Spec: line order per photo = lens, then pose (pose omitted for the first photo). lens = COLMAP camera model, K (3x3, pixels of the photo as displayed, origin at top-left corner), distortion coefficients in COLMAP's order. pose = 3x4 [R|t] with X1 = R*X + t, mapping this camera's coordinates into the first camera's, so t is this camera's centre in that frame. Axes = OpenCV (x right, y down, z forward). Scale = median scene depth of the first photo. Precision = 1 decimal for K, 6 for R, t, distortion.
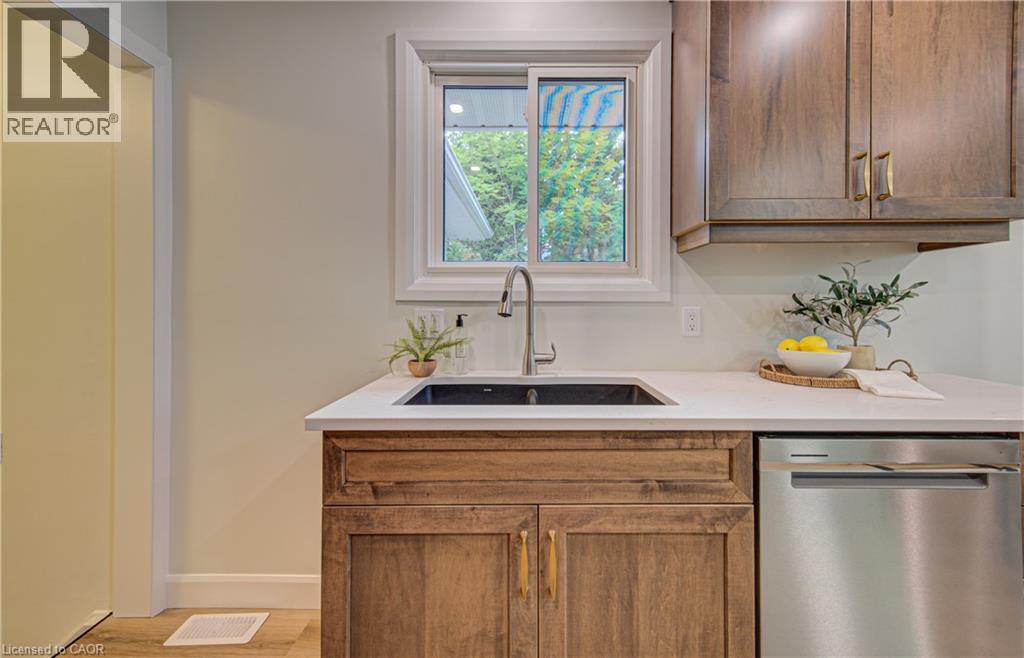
lens RADIAL K [[413.7, 0, 534.7], [0, 413.7, 305.8], [0, 0, 1]] dist [0.008883, 0.001917]
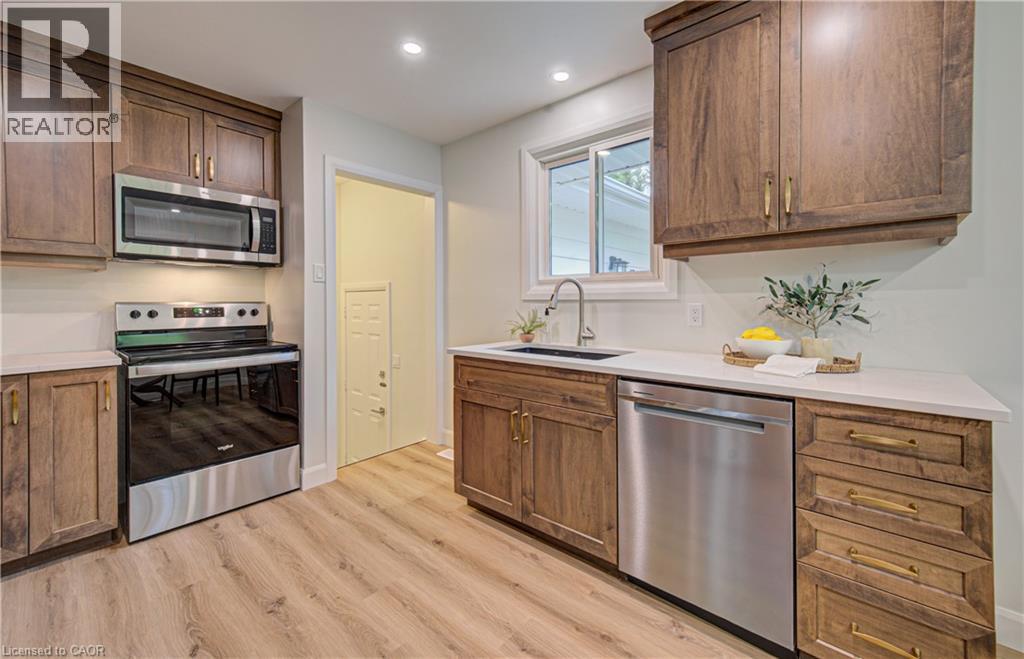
lens RADIAL K [[413.7, 0, 522.8], [0, 413.7, 307.5], [0, 0, 1]] dist [0.008883, 0.001917]
pose [[0.757175, 0.005907, -0.653186, 1.031960], [0.002325, 0.999928, 0.011738, -0.000530], [0.653208, -0.010407, 0.757107, -0.417197]]
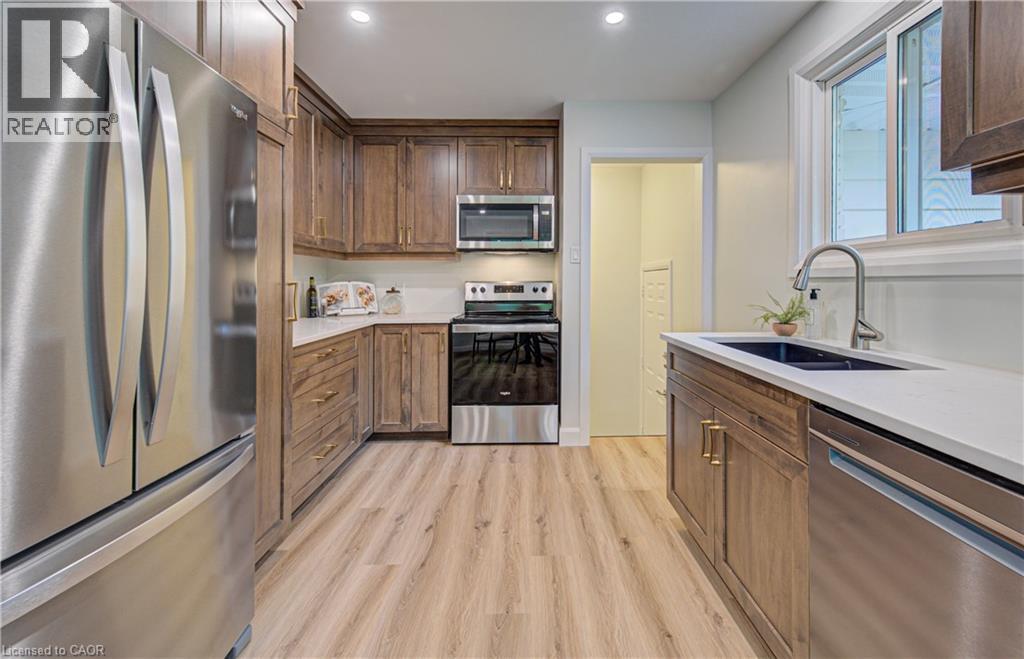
lens RADIAL K [[413.7, 0, 525.3], [0, 413.7, 285.9], [0, 0, 1]] dist [0.008883, 0.001917]
pose [[0.015974, 0.007114, -0.999847, 1.206306], [0.001111, 0.999974, 0.007133, 0.003576], [0.999872, -0.001224, 0.015965, 0.193665]]
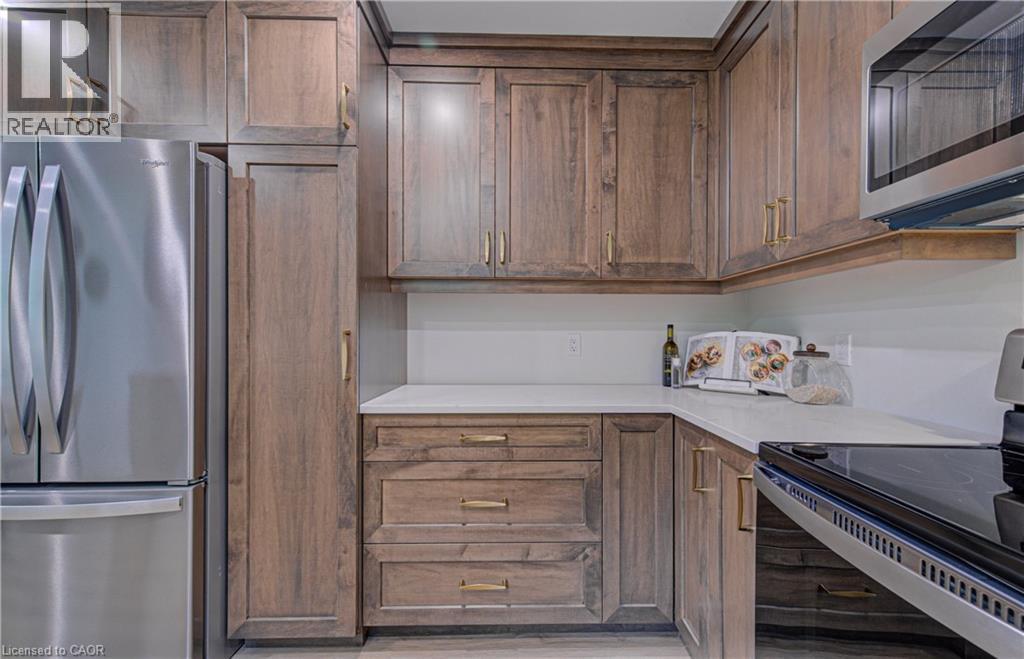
lens RADIAL K [[413.7, 0, 526.7], [0, 413.7, 341.0], [0, 0, 1]] dist [0.008883, 0.001917]
pose [[-0.999159, -0.004610, -0.040741, -0.738875], [-0.005217, 0.999877, 0.014810, 0.010019], [0.040667, 0.015010, -0.999060, 0.586279]]
